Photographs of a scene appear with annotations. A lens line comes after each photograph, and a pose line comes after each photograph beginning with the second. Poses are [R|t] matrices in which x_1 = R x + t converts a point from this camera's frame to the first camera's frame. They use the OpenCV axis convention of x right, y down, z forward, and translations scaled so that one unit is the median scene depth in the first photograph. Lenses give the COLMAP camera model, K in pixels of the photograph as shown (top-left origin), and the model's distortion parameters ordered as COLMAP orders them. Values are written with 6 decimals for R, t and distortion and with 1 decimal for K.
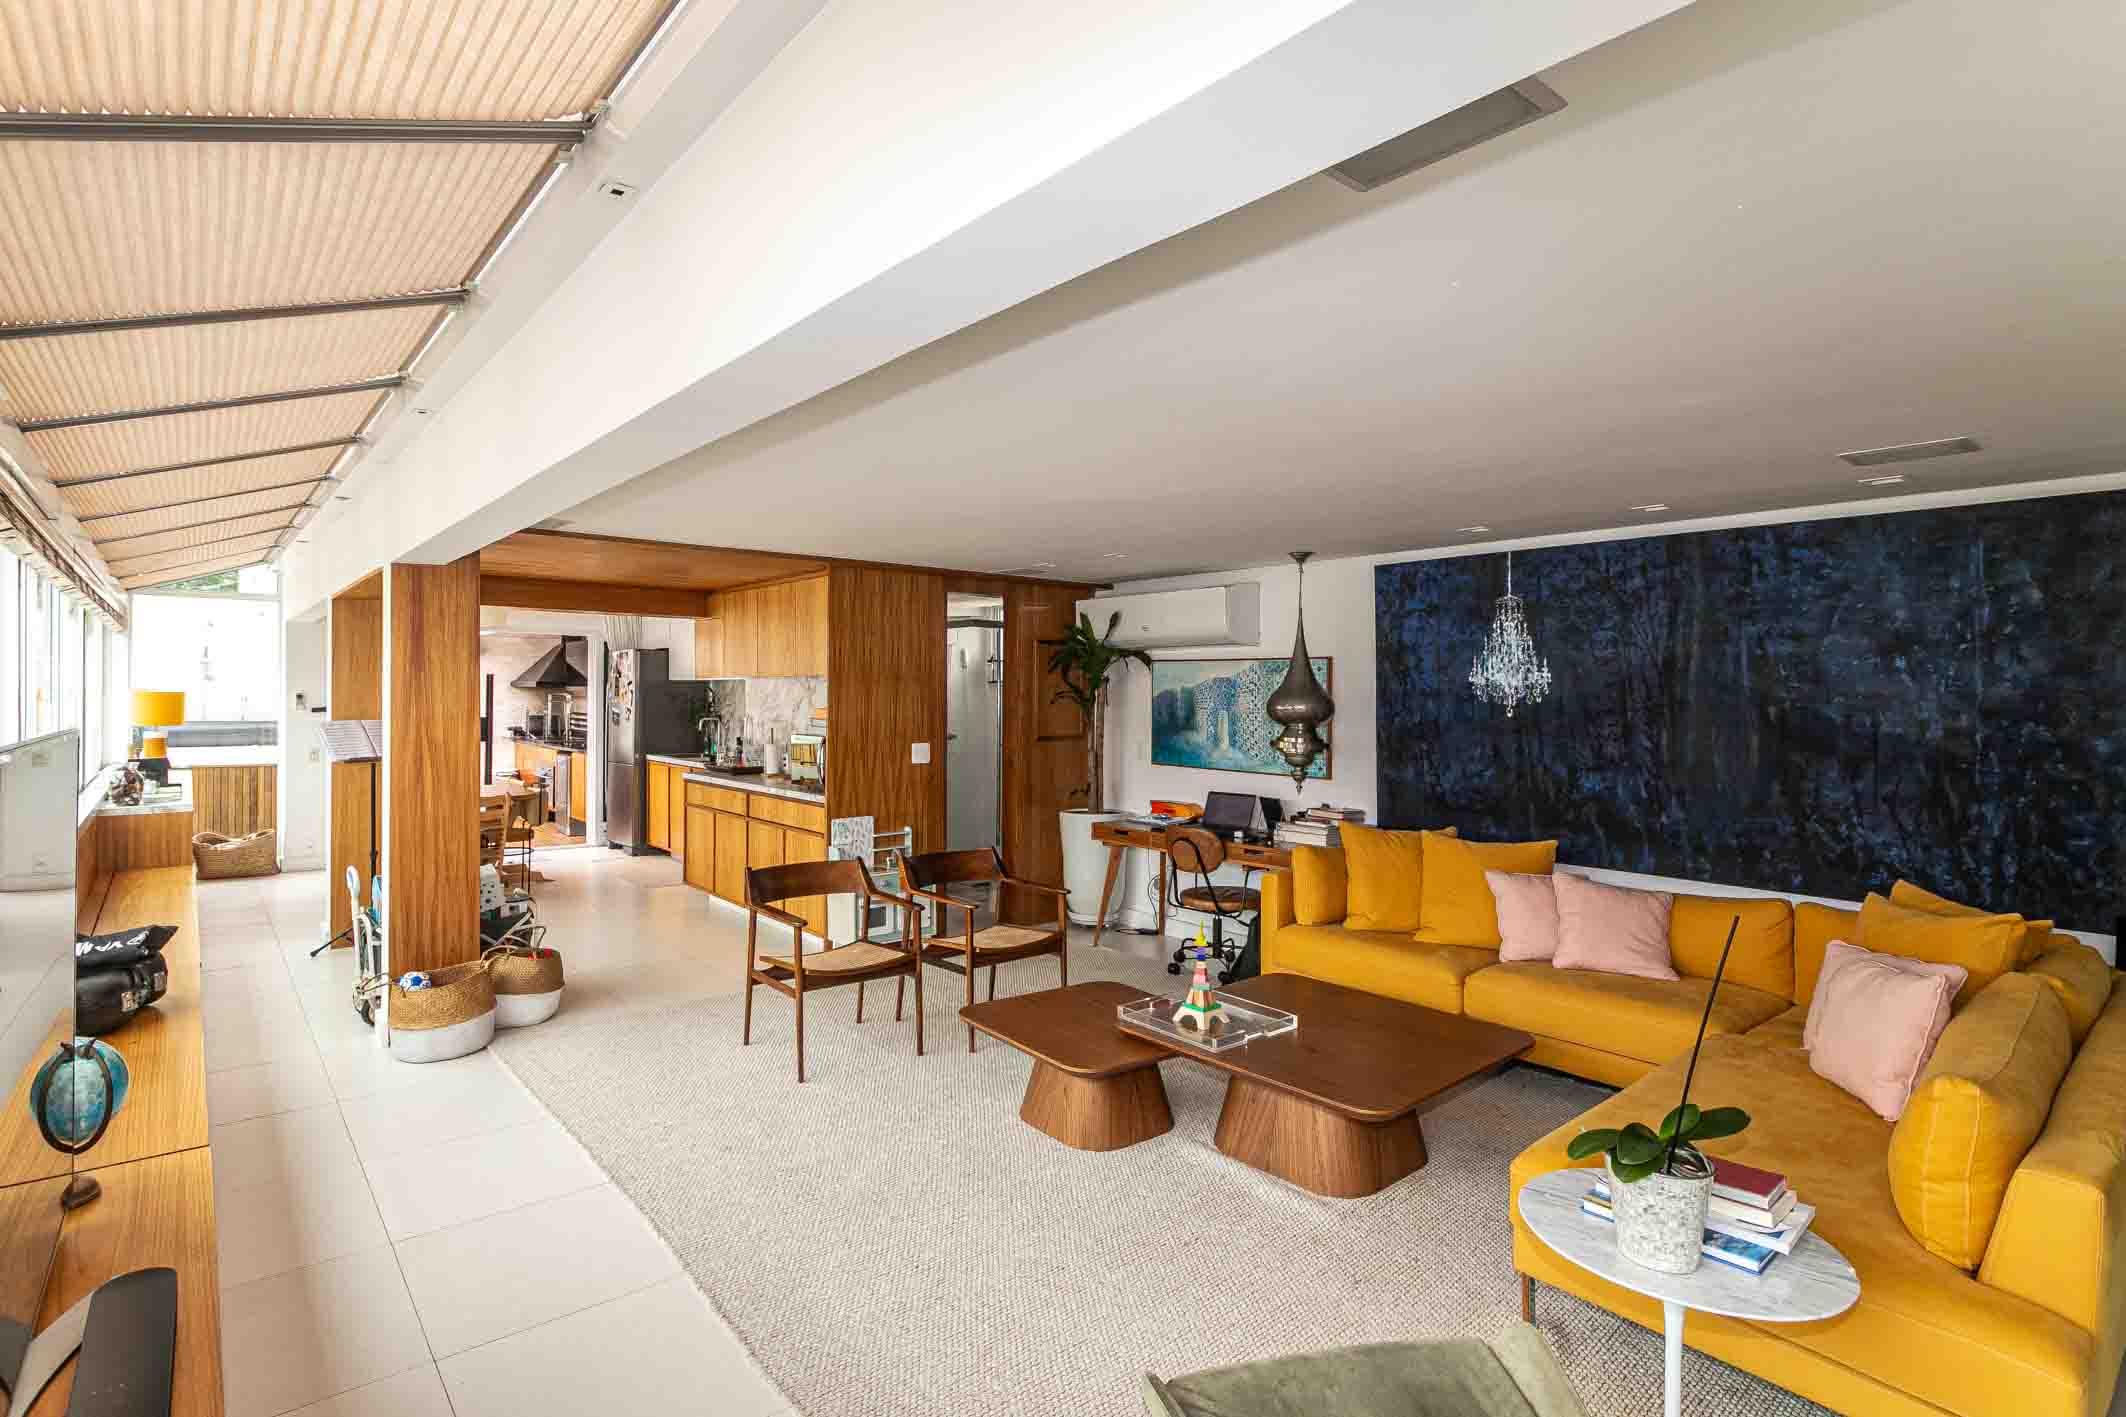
lens RADIAL K [[1037.5, 0, 1016.2], [0, 1037.5, 709.2], [0, 0, 1]] dist [-0.001097, -0.000208]
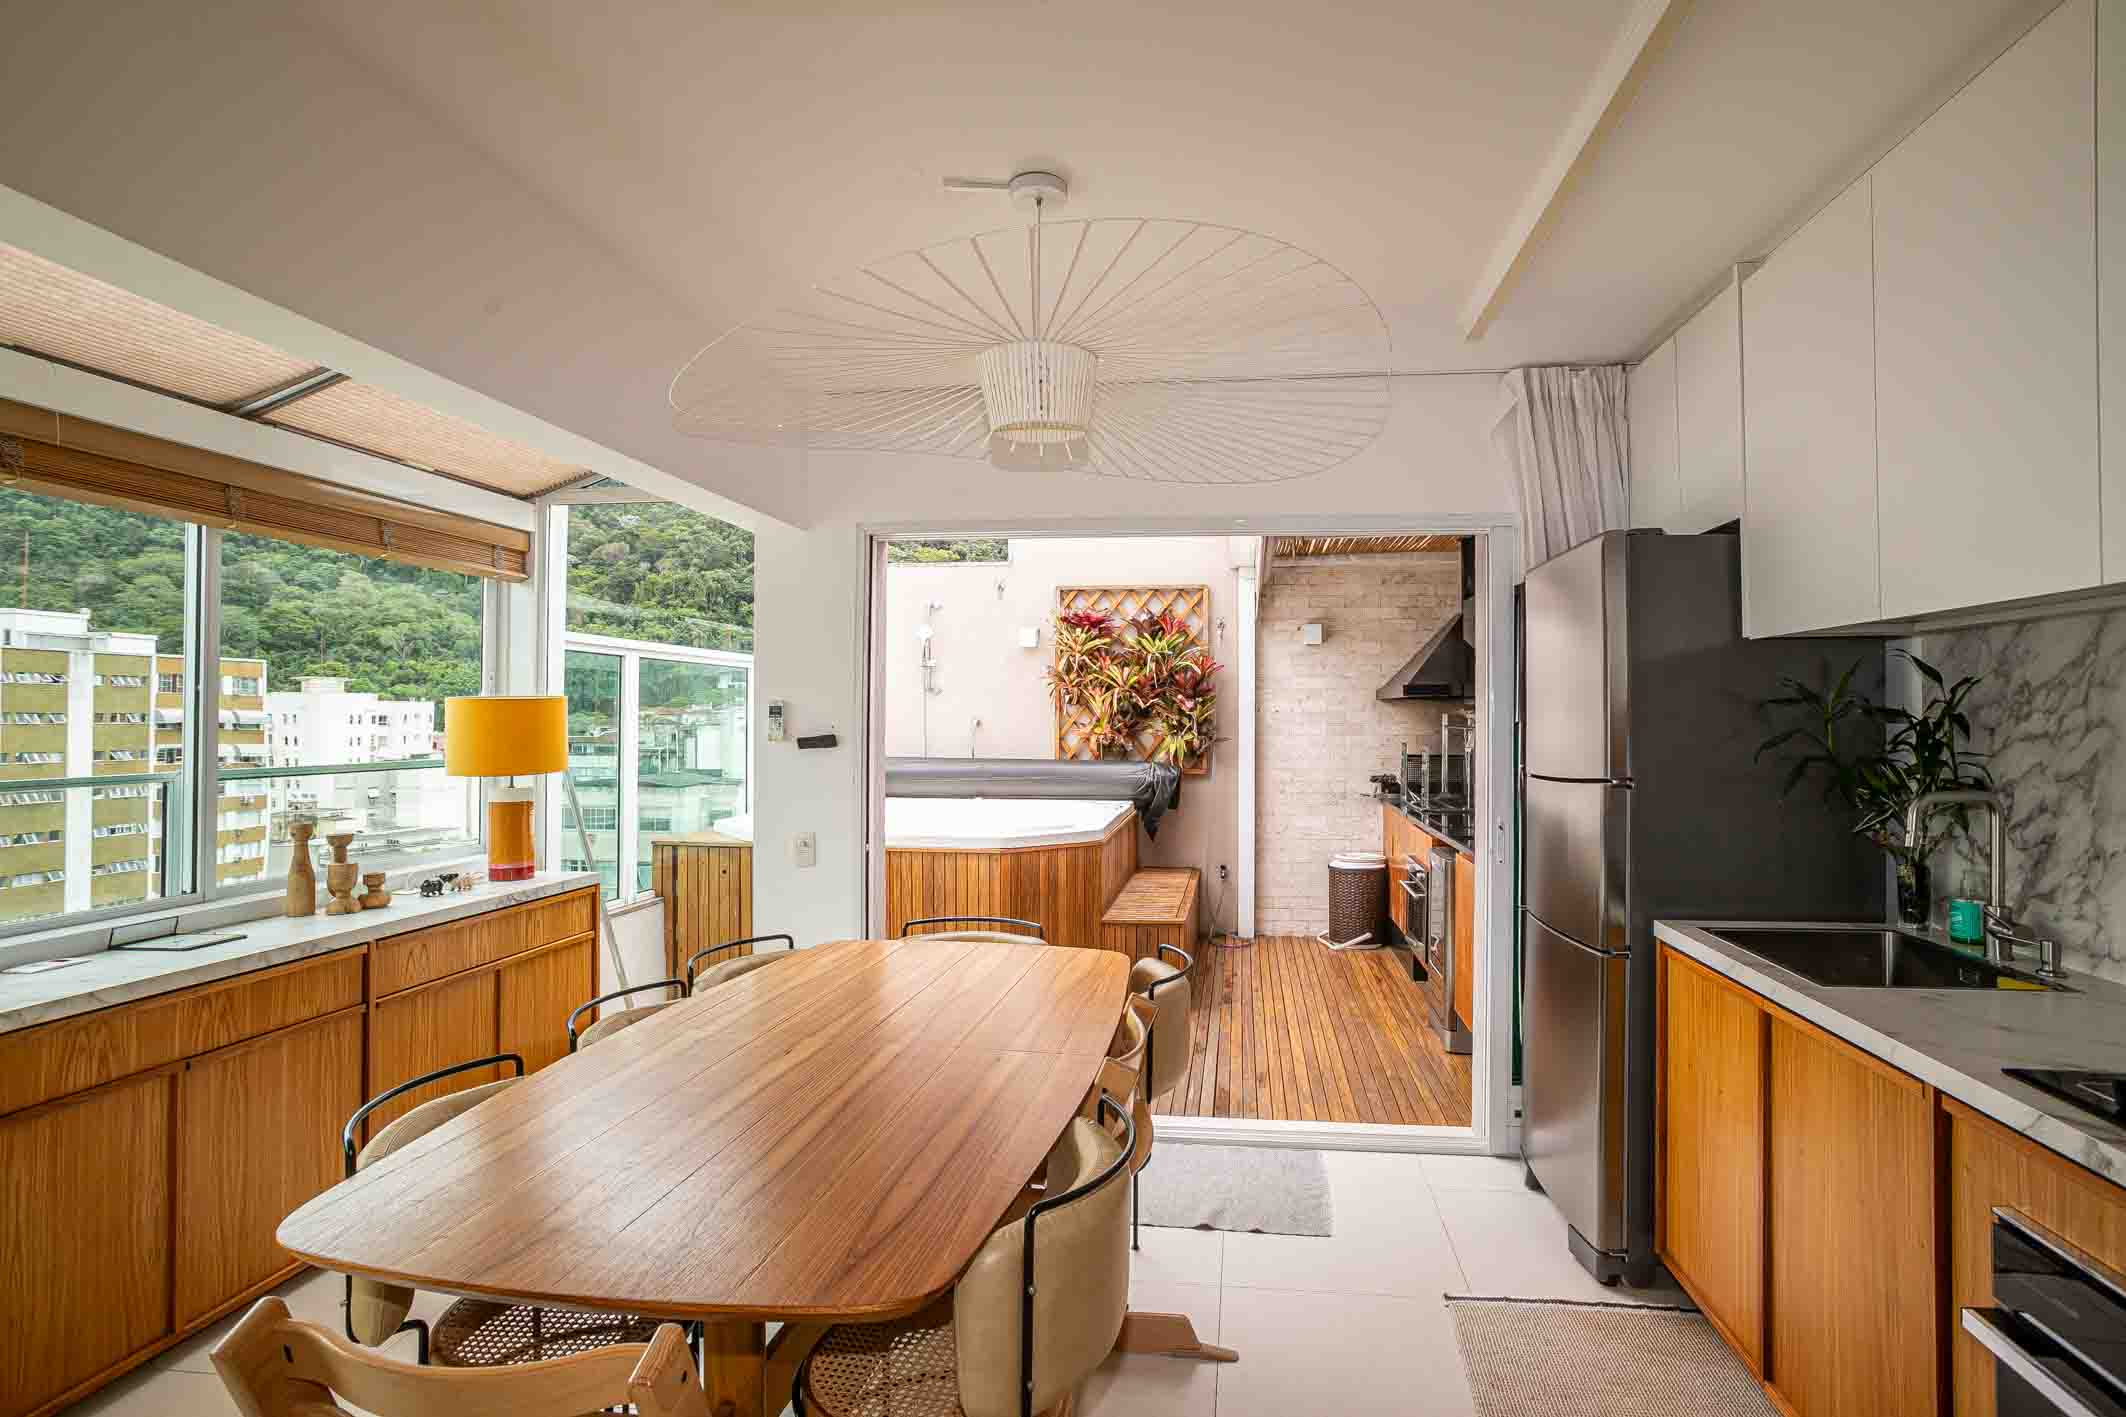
lens RADIAL K [[1067.5, 0, 1120.4], [0, 1067.5, 712.7], [0, 0, 1]] dist [-0.003510, -0.000175]
pose [[0.697895, -0.013135, -0.716079, -0.254605], [-0.004990, 0.999718, -0.023201, -0.002105], [0.716182, 0.019765, 0.697633, 0.707254]]
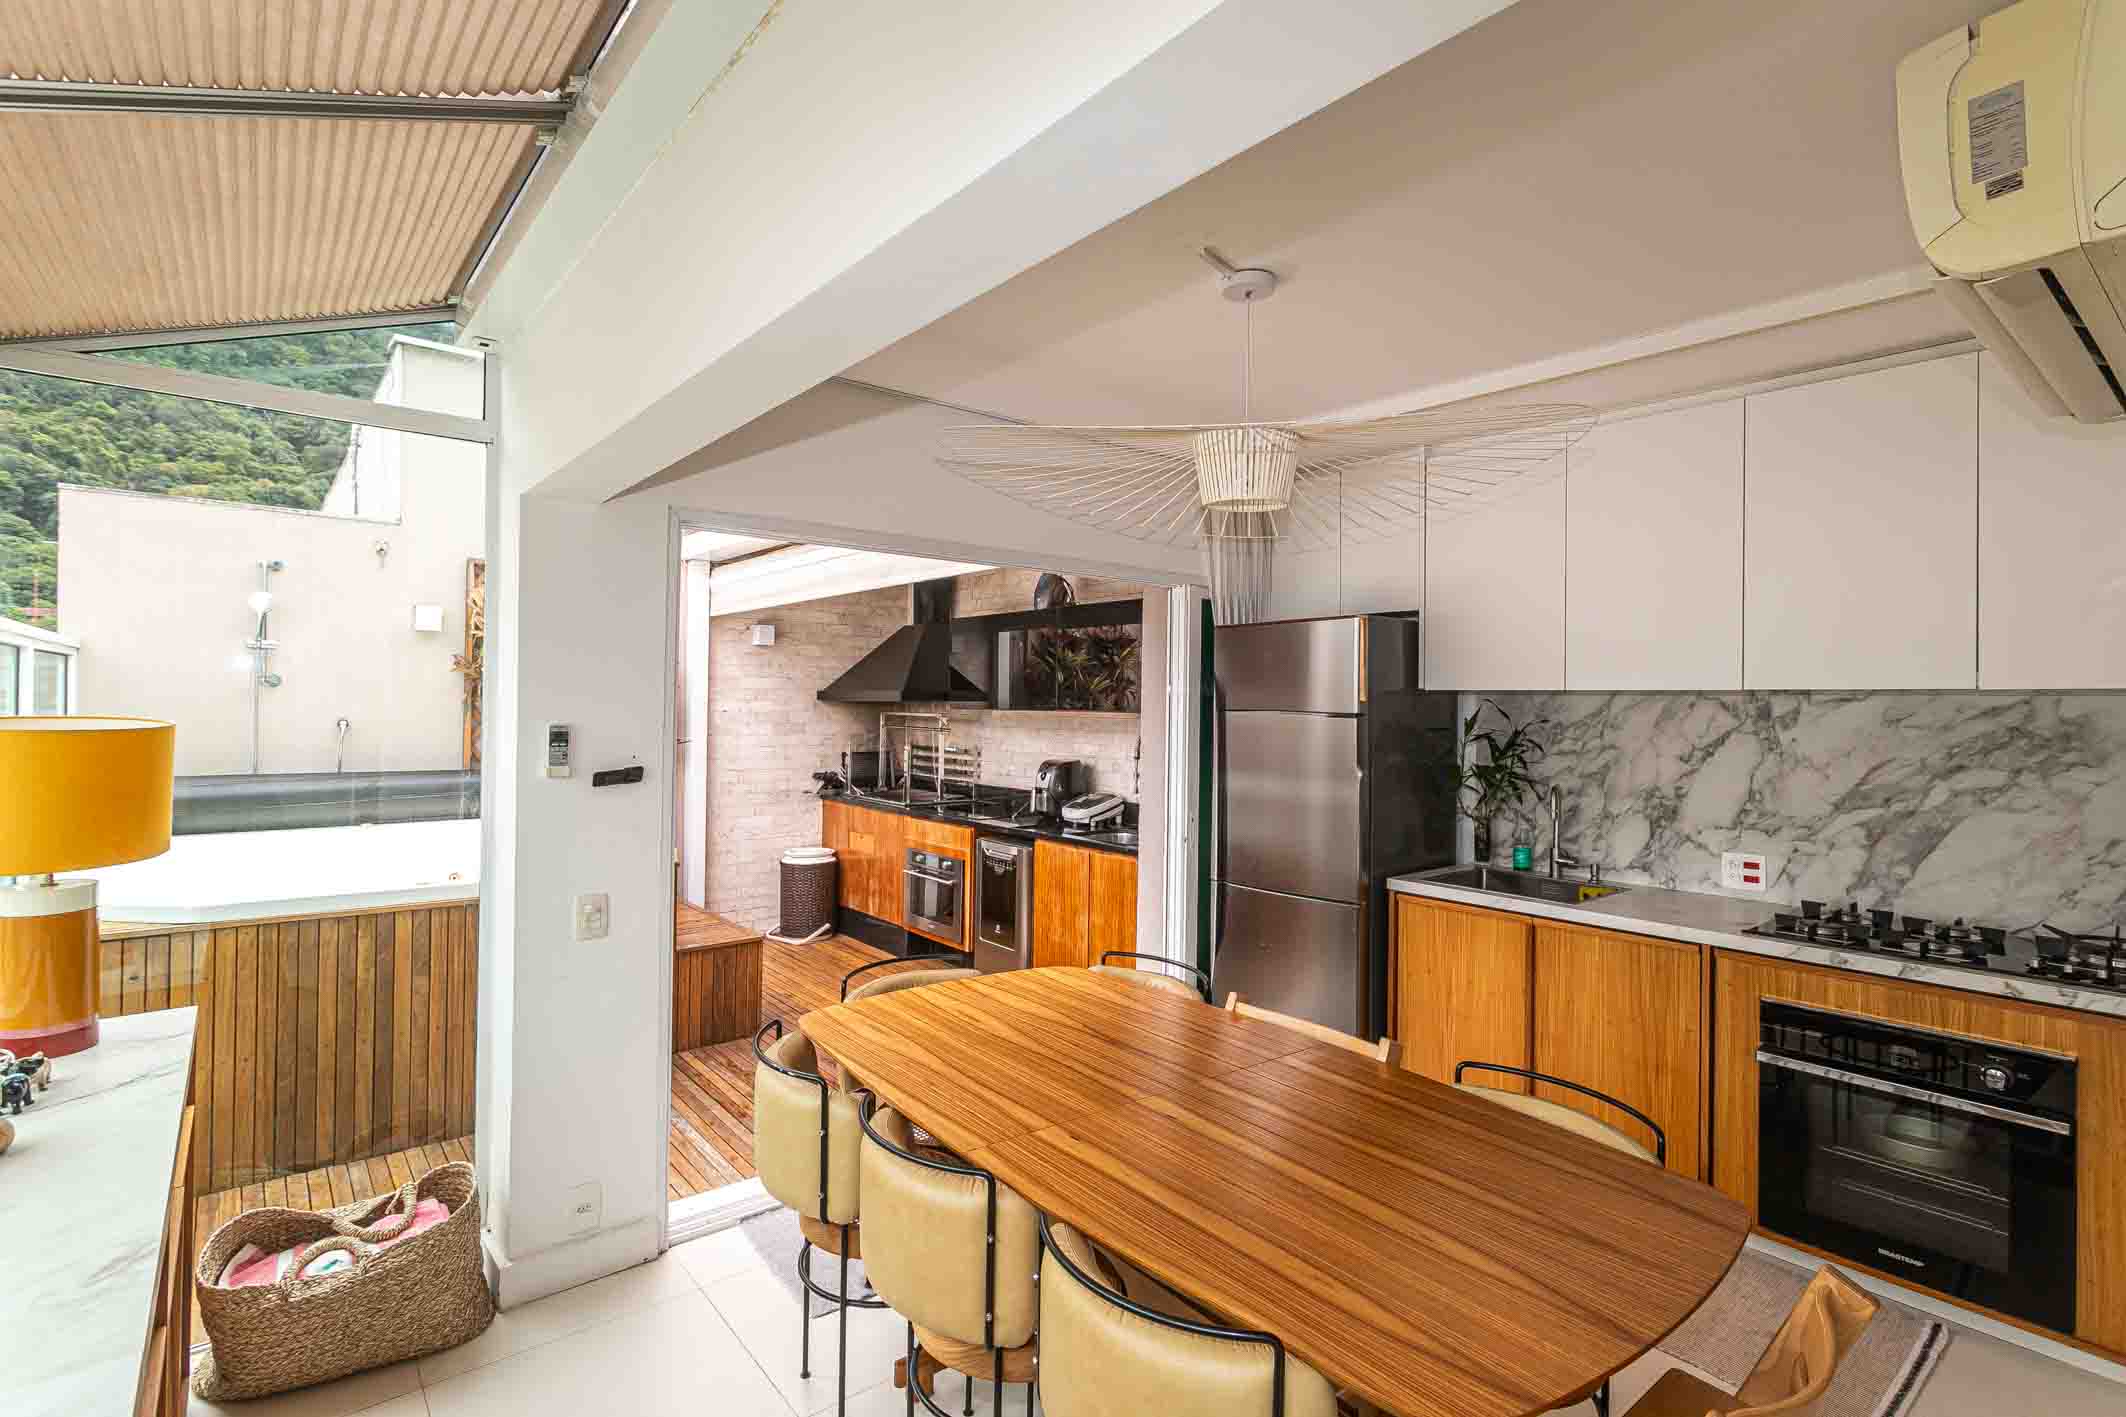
lens RADIAL K [[1021.4, 0, 1063.0], [0, 1021.4, 708.5], [0, 0, 1]] dist [0.001927, 0.000090]
pose [[0.999999, 0.001407, 0.000684, -0.475367], [-0.001401, 0.999957, -0.009155, -0.016438], [-0.000697, 0.009154, 0.999958, 0.609258]]
